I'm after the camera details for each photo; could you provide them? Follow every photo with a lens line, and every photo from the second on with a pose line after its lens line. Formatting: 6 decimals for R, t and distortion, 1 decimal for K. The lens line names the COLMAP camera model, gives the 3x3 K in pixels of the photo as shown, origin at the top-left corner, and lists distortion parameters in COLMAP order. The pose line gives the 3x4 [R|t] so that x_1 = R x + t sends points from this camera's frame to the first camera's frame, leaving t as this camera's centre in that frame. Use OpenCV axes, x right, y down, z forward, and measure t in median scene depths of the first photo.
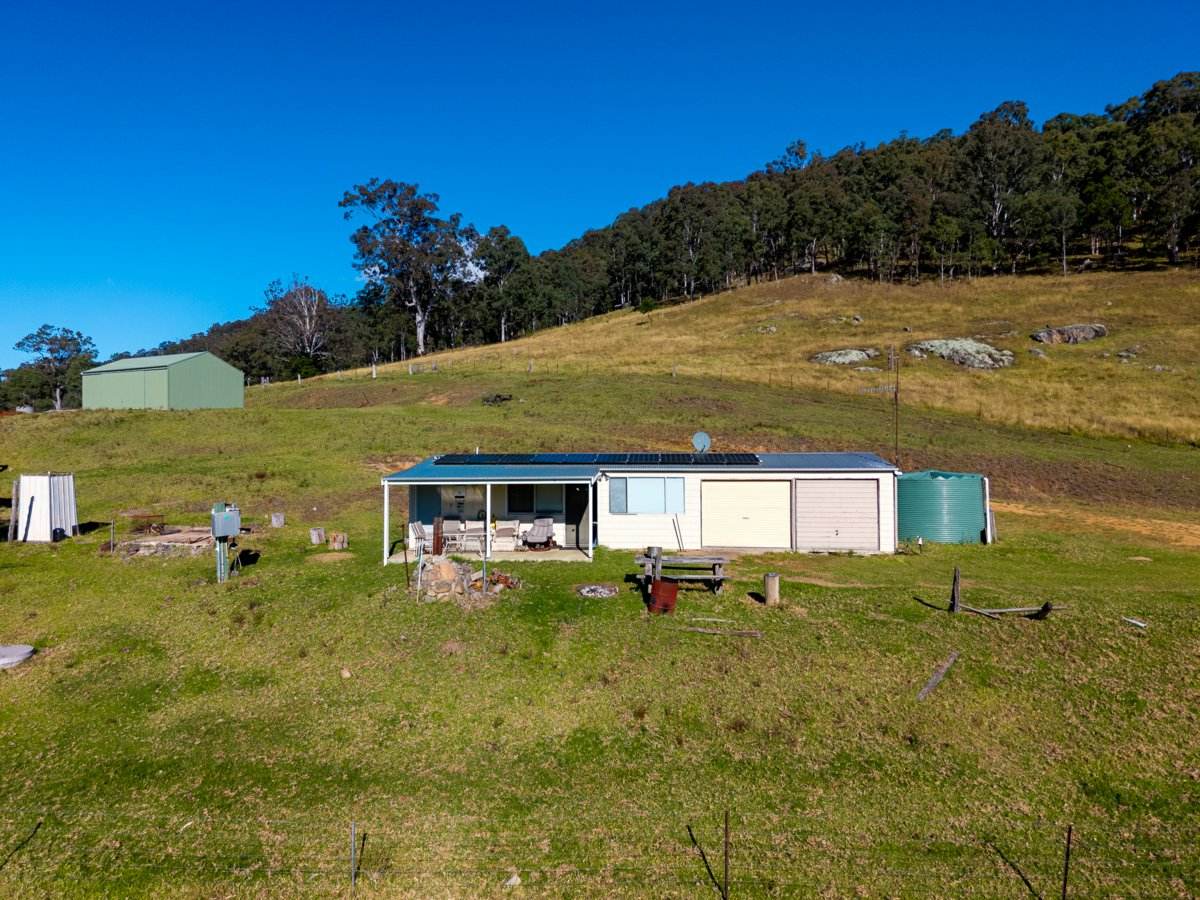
lens RADIAL K [[1040.7, 0, 600.0], [0, 1040.7, 450.0], [0, 0, 1]] dist [-0.002521, -0.060453]
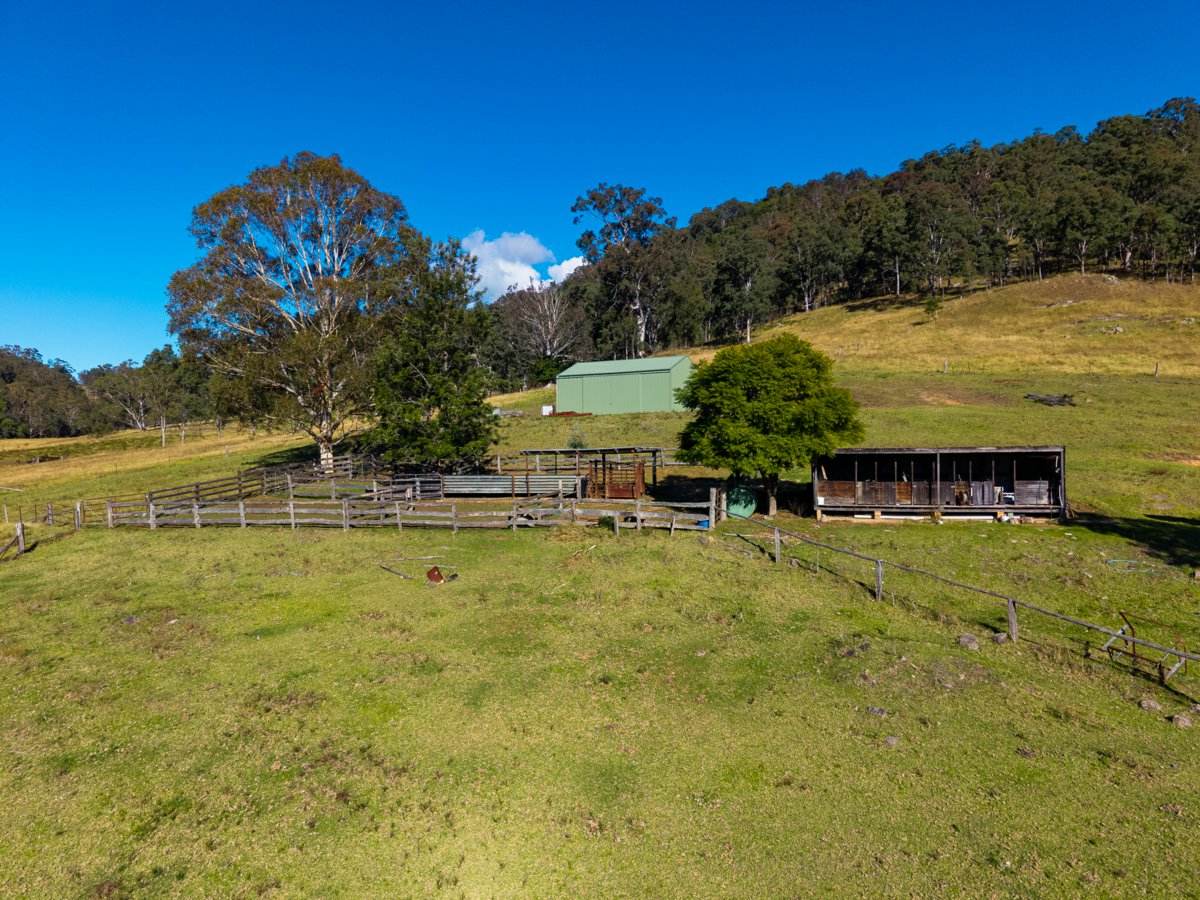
lens RADIAL K [[1040.7, 0, 600.0], [0, 1040.7, 450.0], [0, 0, 1]] dist [-0.002521, -0.060453]
pose [[0.999710, -0.009186, -0.022242, -0.200550], [0.009180, 0.999958, -0.000363, -0.001076], [0.022244, 0.000159, 0.999753, -0.013678]]
